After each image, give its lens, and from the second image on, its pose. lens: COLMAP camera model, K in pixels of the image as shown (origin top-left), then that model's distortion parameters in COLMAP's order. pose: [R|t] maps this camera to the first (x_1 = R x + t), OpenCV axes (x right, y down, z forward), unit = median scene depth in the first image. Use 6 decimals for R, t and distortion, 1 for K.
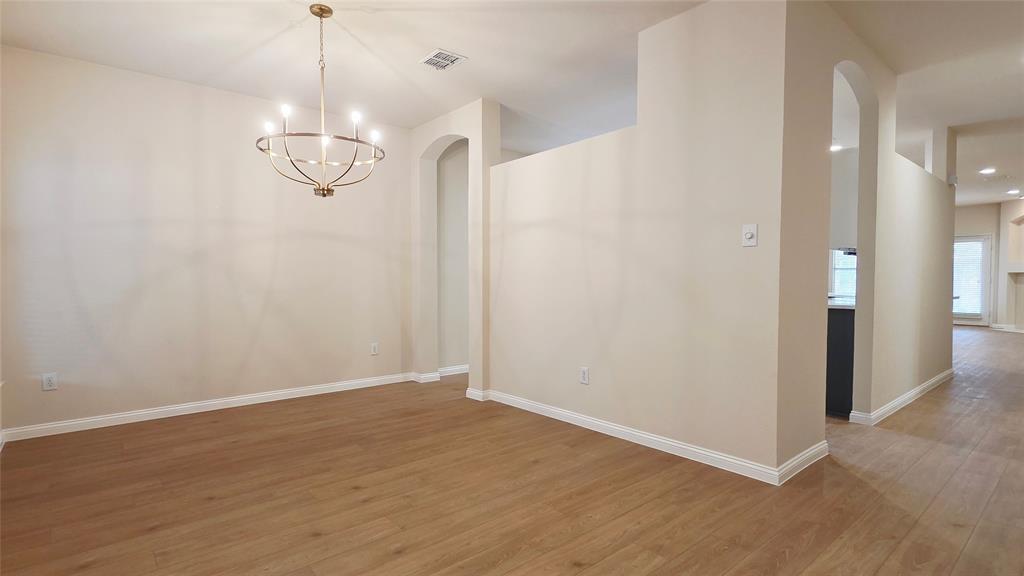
lens RADIAL K [[498.0, 0, 505.1], [0, 498.0, 296.0], [0, 0, 1]] dist [0.008402, -0.002833]
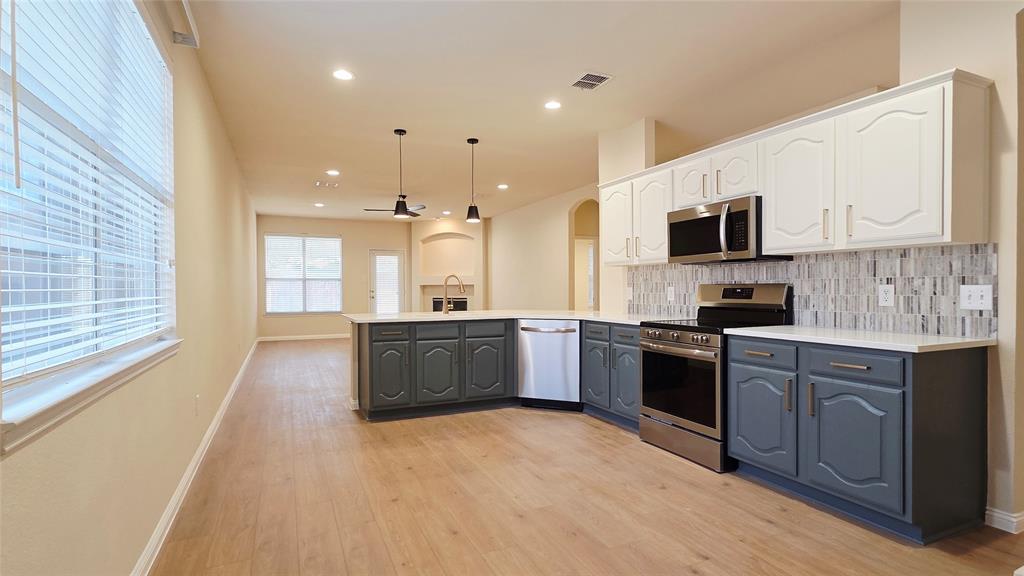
lens RADIAL K [[498.0, 0, 501.8], [0, 498.0, 289.2], [0, 0, 1]] dist [0.008402, -0.002833]
pose [[0.279614, -0.003149, 0.960107, -0.045734], [0.035347, 0.999350, -0.007016, -0.090233], [-0.959462, 0.035898, 0.279544, 1.974236]]
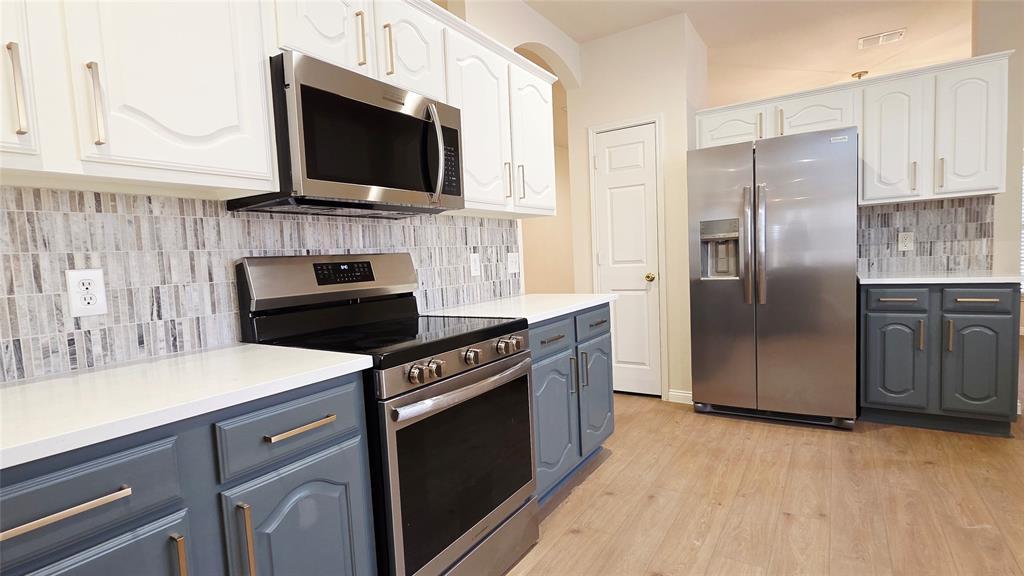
lens RADIAL K [[498.0, 0, 506.7], [0, 498.0, 295.7], [0, 0, 1]] dist [0.008402, -0.002833]
pose [[-0.955898, 0.069612, -0.285330, 1.348241], [0.039747, 0.993229, 0.109161, -0.100807], [0.290997, 0.093006, -0.952192, 2.459297]]
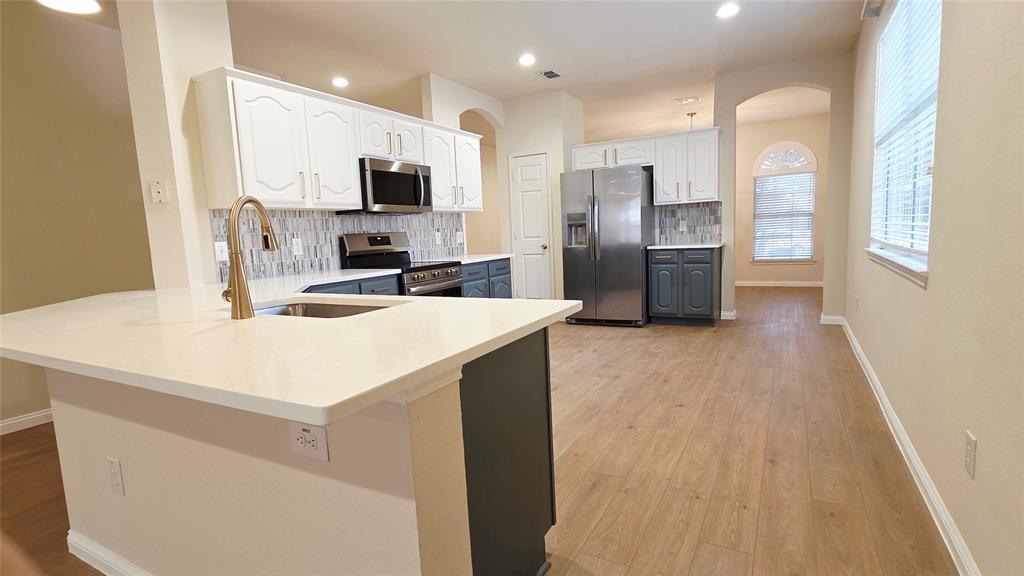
lens RADIAL K [[498.0, 0, 506.1], [0, 498.0, 291.8], [0, 0, 1]] dist [0.008402, -0.002833]
pose [[-0.934932, 0.085653, -0.344334, 1.537851], [0.035020, 0.987963, 0.150671, -0.128925], [0.353095, 0.128809, -0.926678, 3.312169]]
